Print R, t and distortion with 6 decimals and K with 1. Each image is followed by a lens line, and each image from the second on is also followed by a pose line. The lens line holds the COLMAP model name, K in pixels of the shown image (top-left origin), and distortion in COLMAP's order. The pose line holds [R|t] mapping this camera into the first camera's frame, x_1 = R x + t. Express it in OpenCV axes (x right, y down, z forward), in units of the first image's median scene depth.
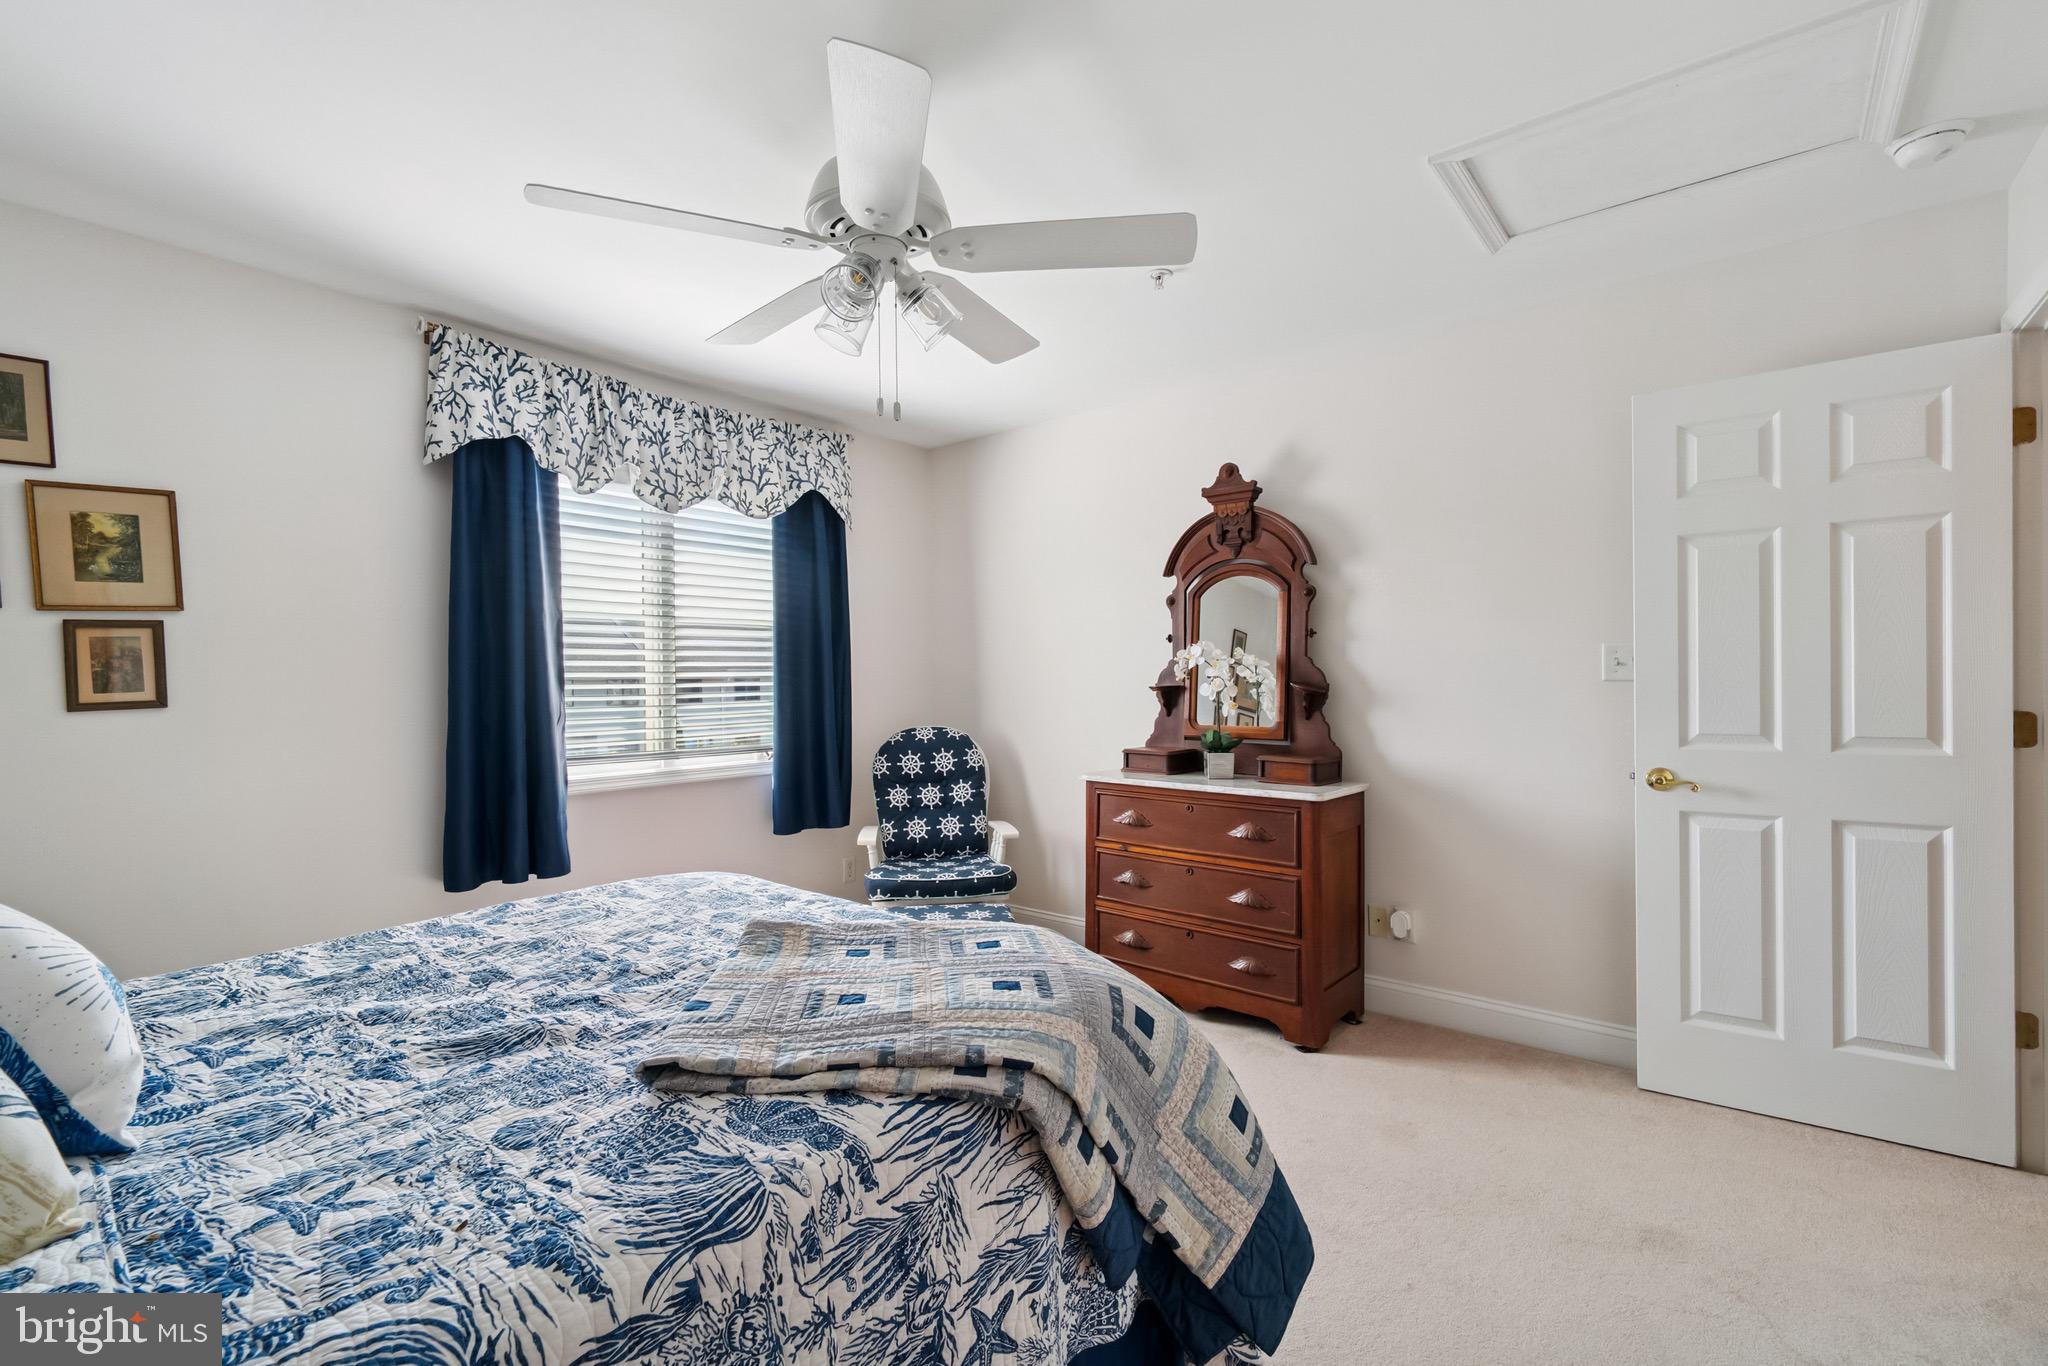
lens RADIAL K [[883.7, 0, 1015.2], [0, 883.7, 687.2], [0, 0, 1]] dist [-0.000195, 0.000515]
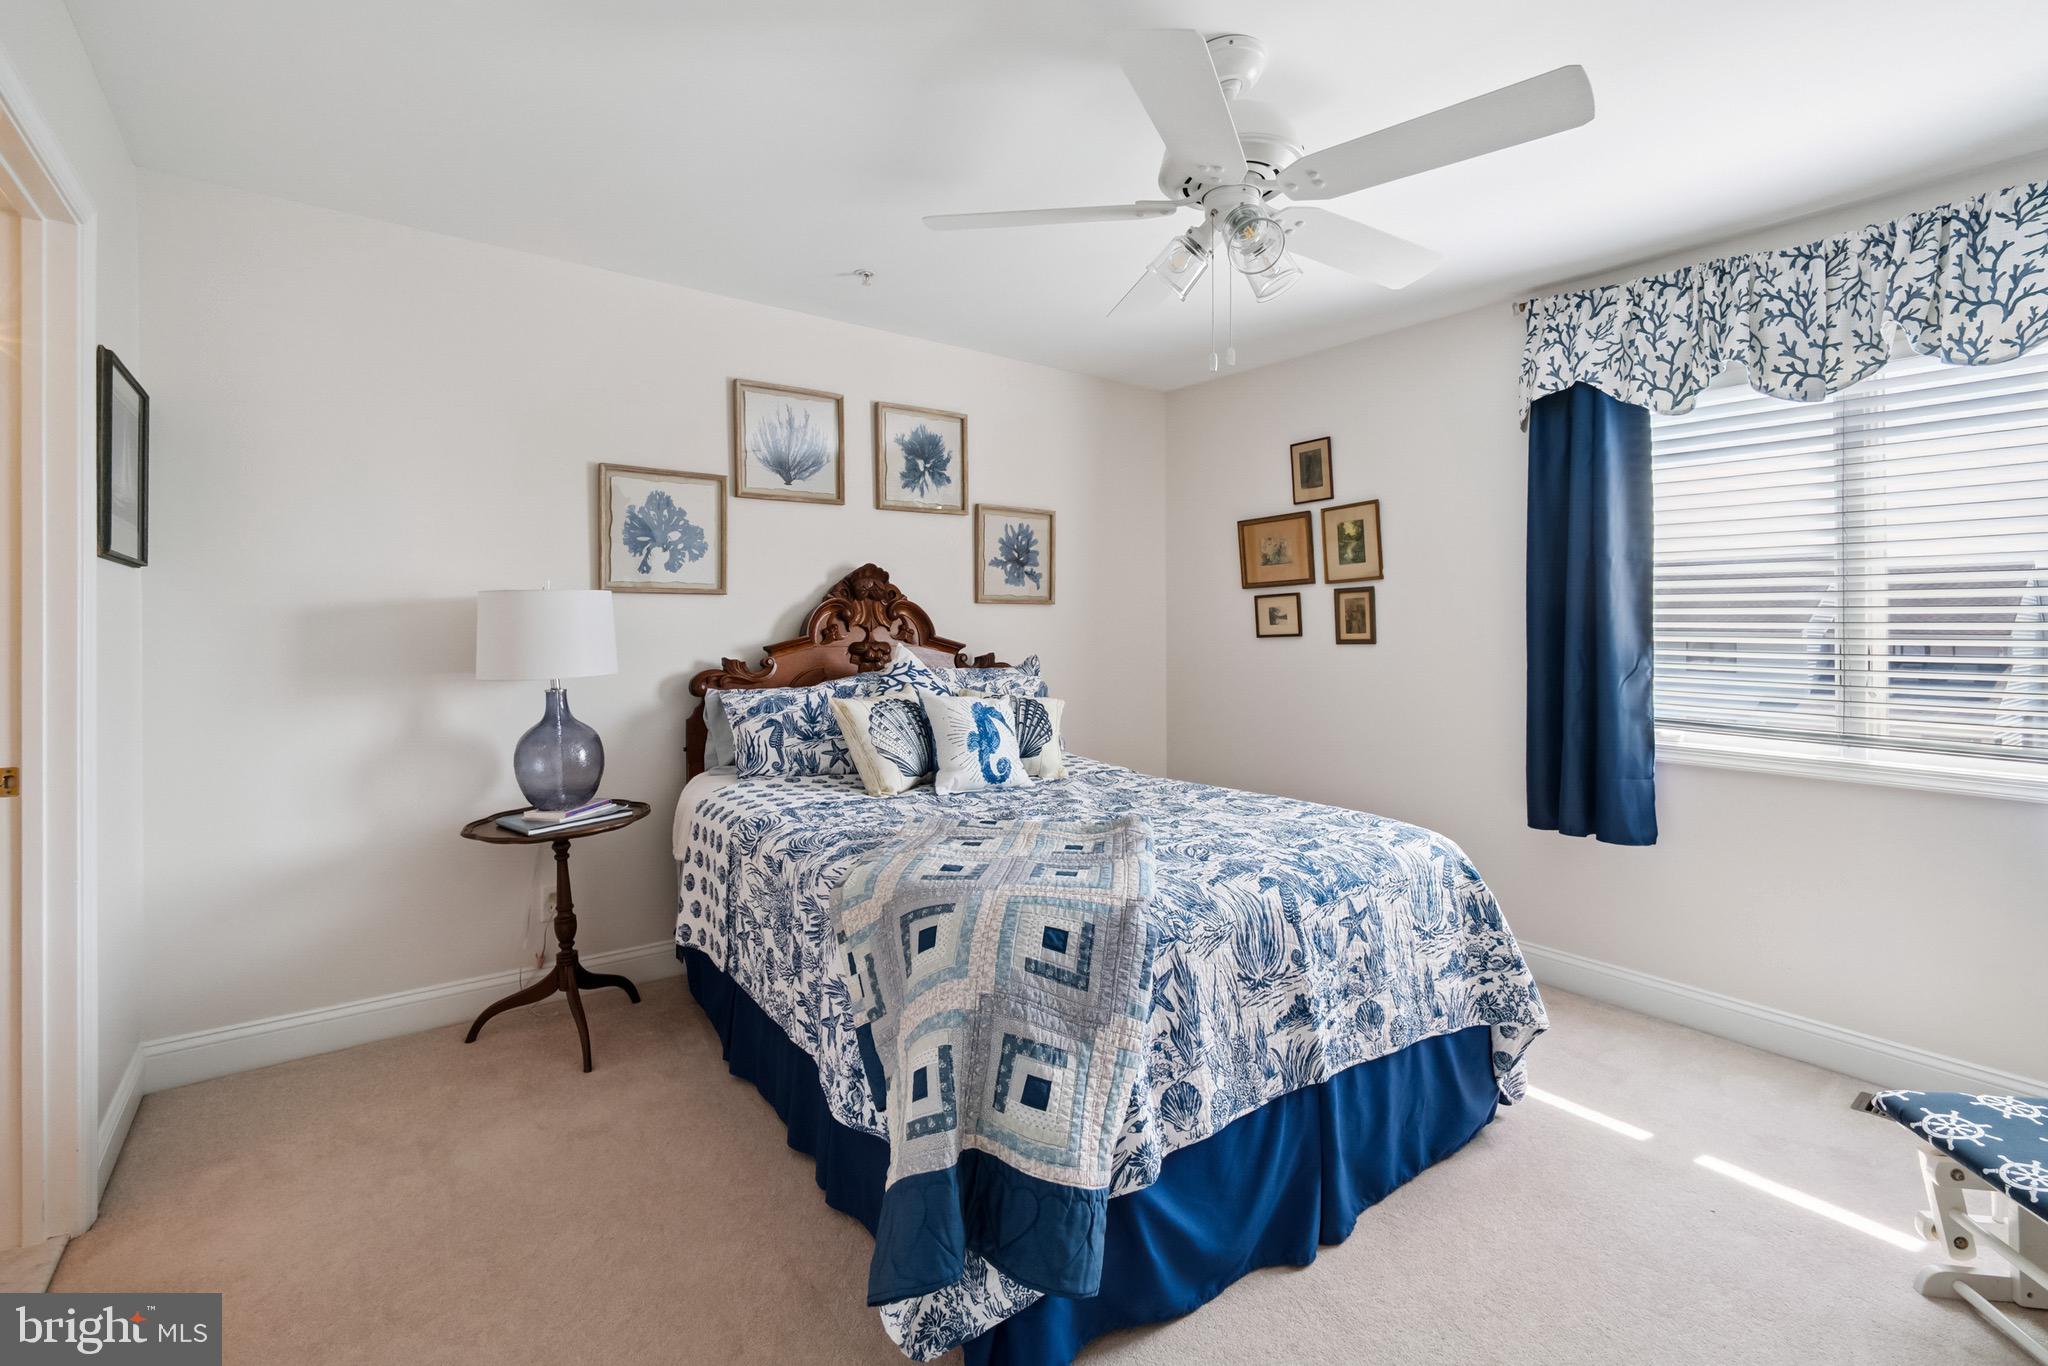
lens RADIAL K [[924.5, 0, 1019.6], [0, 924.5, 633.9], [0, 0, 1]] dist [0.000219, 0.000287]
pose [[-0.230945, 0.020470, -0.972751, 0.618780], [-0.012798, 0.999628, 0.024074, -0.021527], [0.972883, 0.018009, -0.230597, 0.676546]]
